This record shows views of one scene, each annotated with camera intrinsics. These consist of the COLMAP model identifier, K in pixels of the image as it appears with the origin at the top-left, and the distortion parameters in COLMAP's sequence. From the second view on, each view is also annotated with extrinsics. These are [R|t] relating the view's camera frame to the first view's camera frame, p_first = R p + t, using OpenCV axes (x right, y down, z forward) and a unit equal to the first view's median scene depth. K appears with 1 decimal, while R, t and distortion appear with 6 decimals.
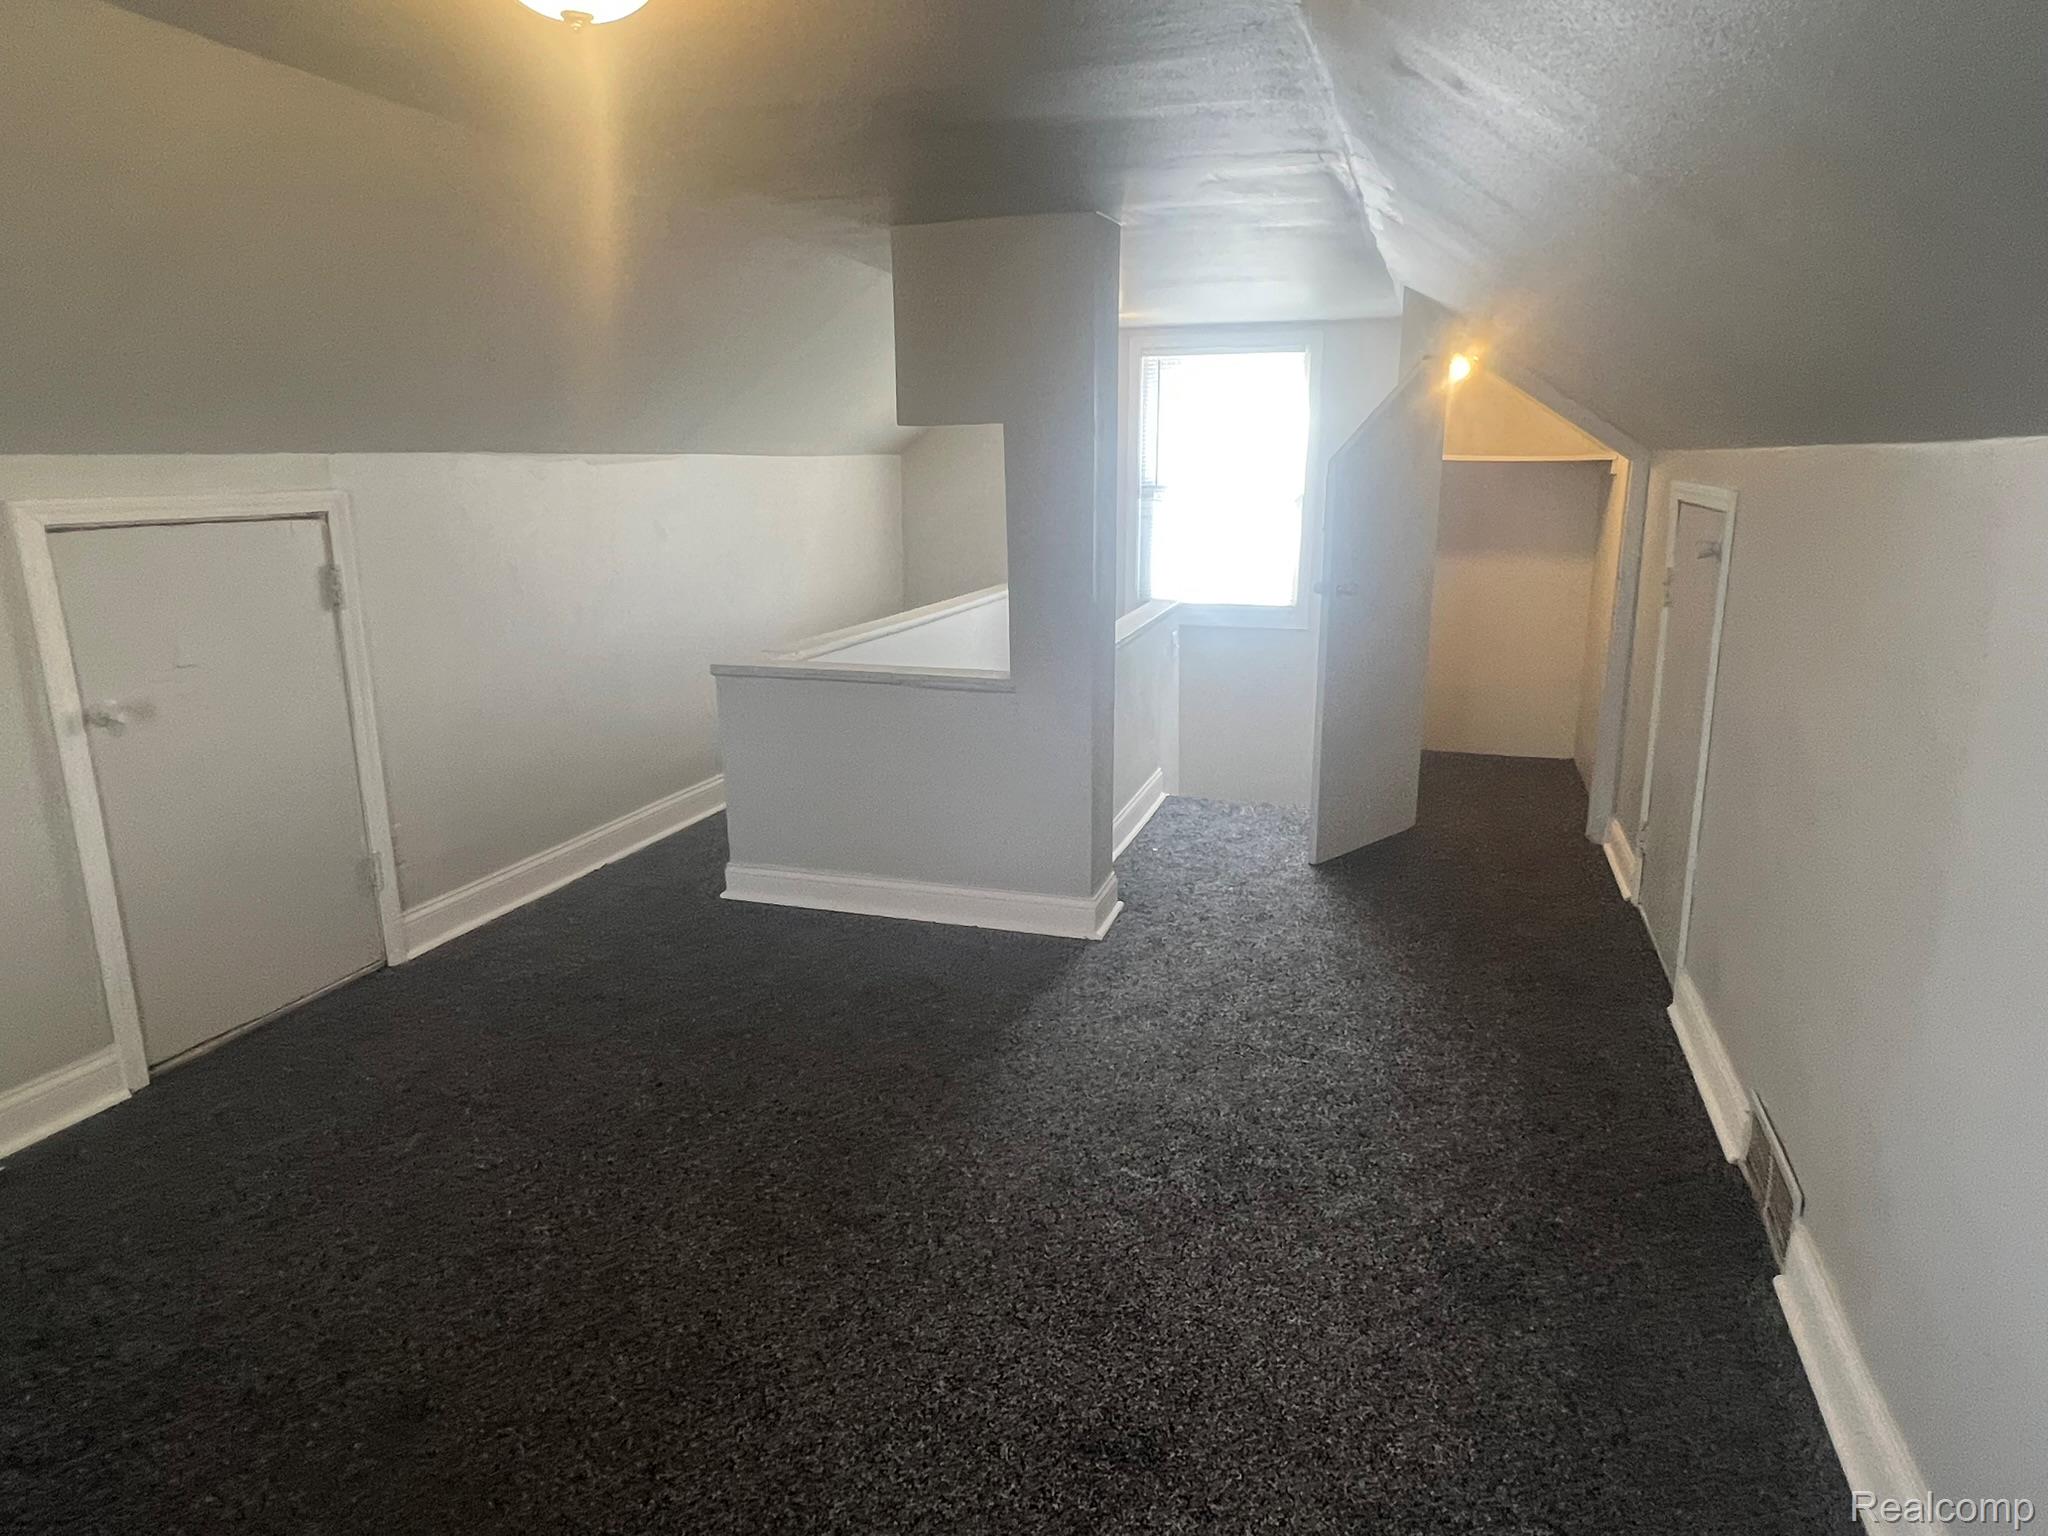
lens RADIAL K [[1235.3, 0, 1026.2], [0, 1235.3, 760.5], [0, 0, 1]] dist [-0.002286, -0.000331]
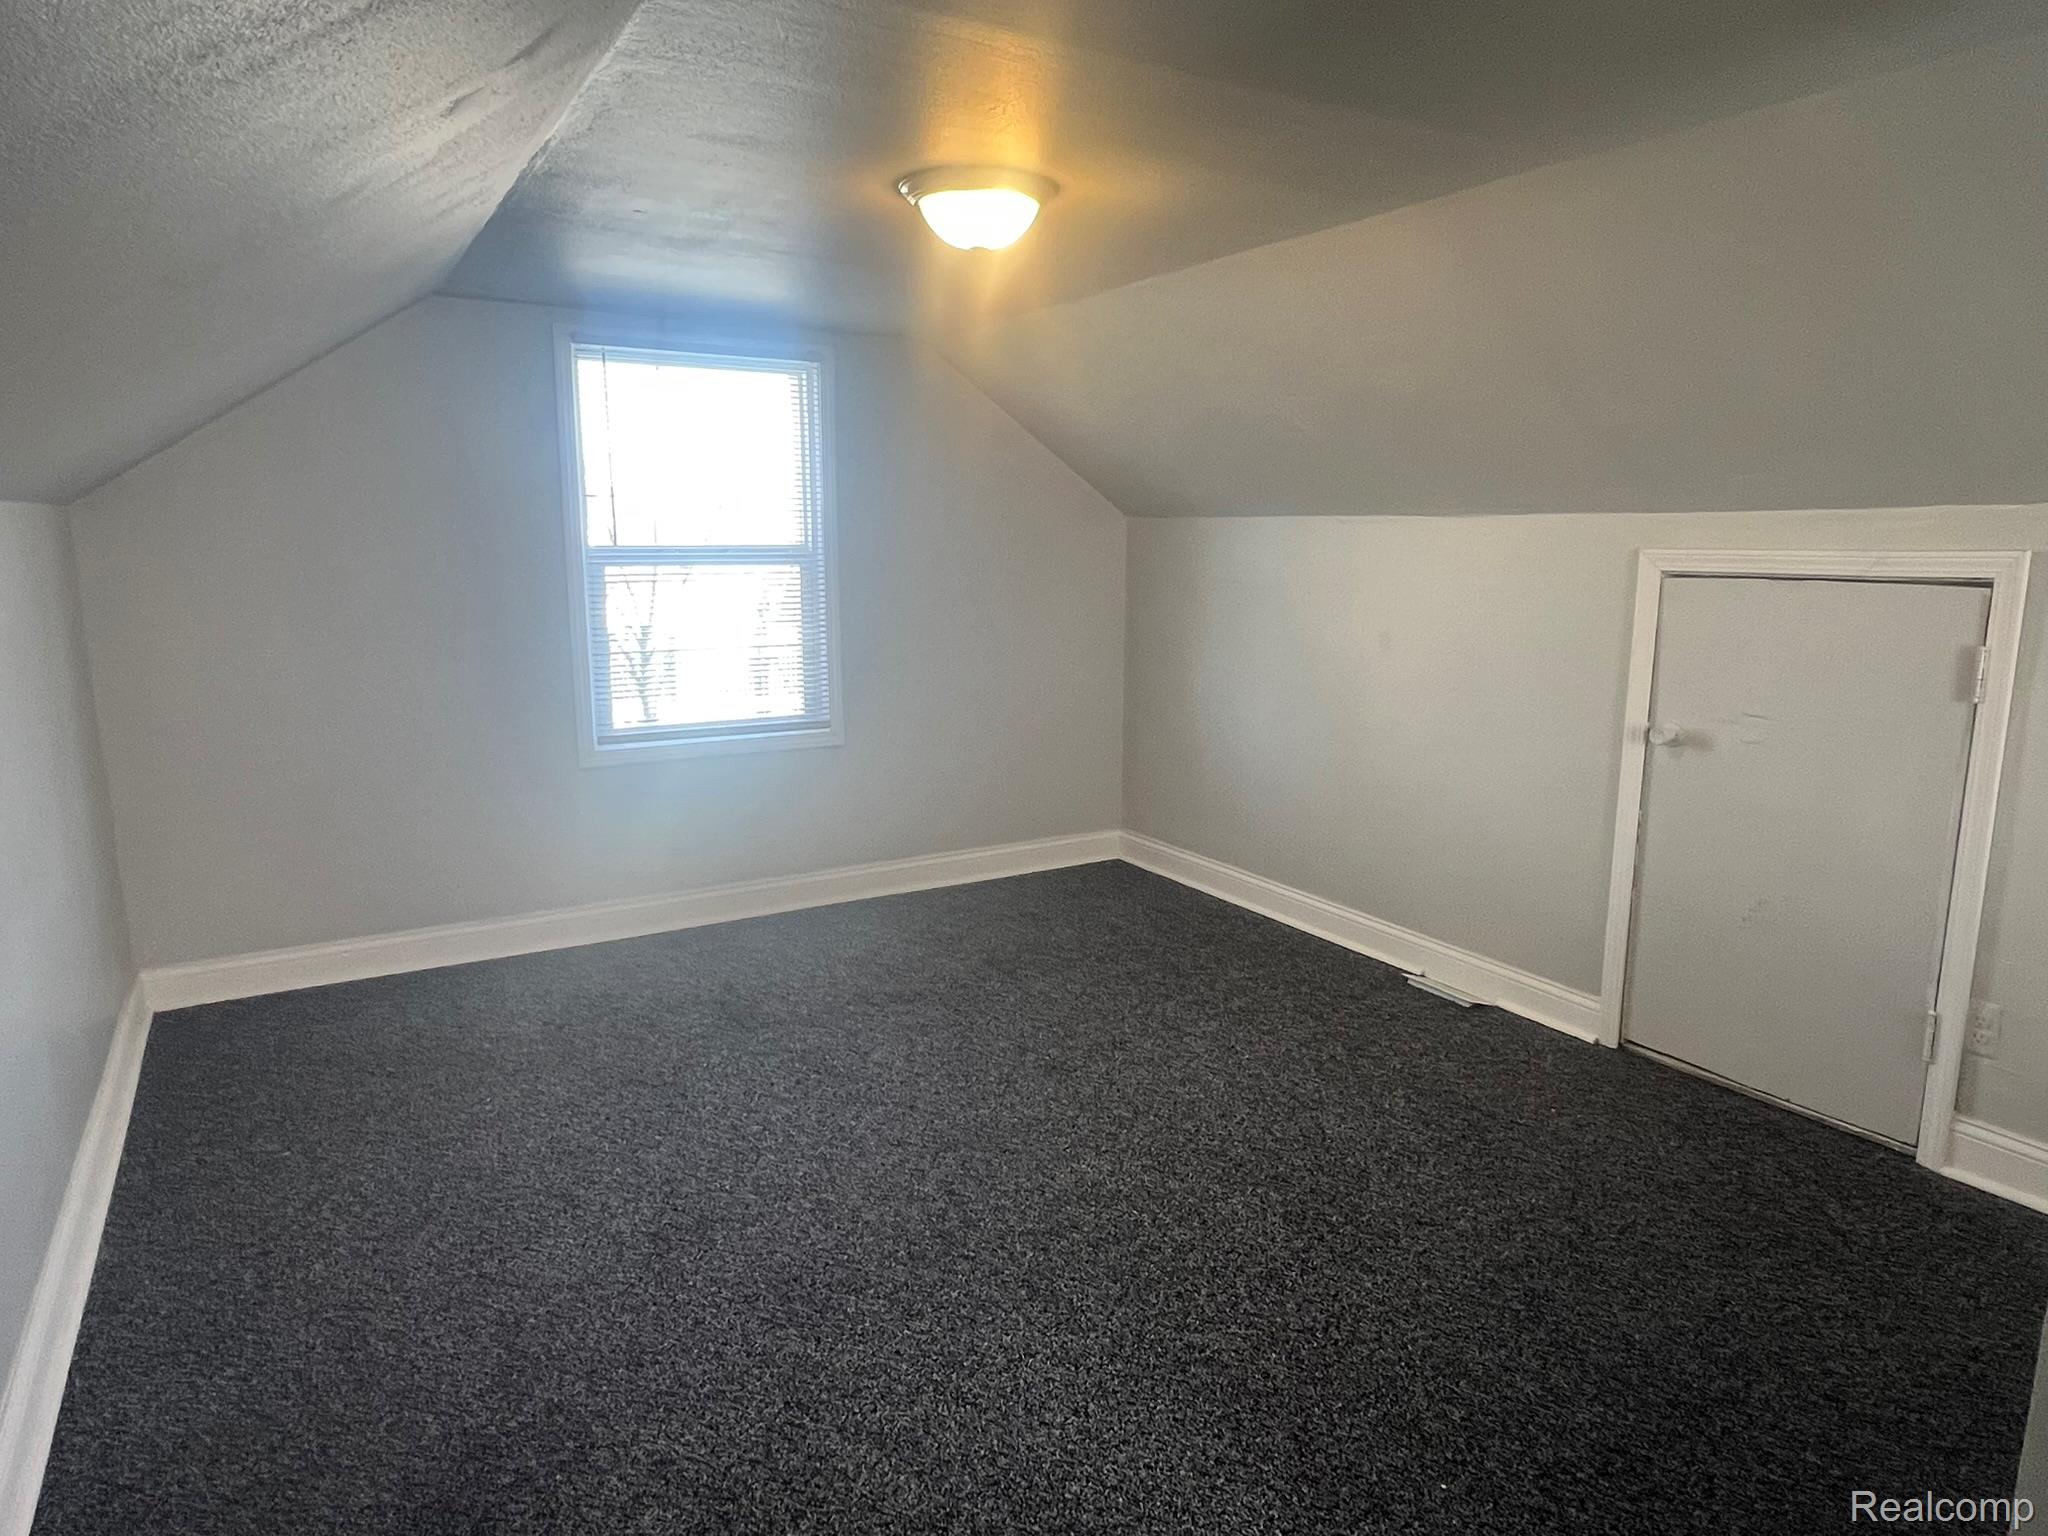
lens RADIAL K [[1235.3, 0, 1026.1], [0, 1235.3, 771.0], [0, 0, 1]] dist [-0.002286, -0.000331]
pose [[-0.649485, 0.158908, -0.743584, 0.476591], [-0.164857, 0.925229, 0.341722, -0.288127], [0.742288, 0.344528, -0.574725, 1.173584]]
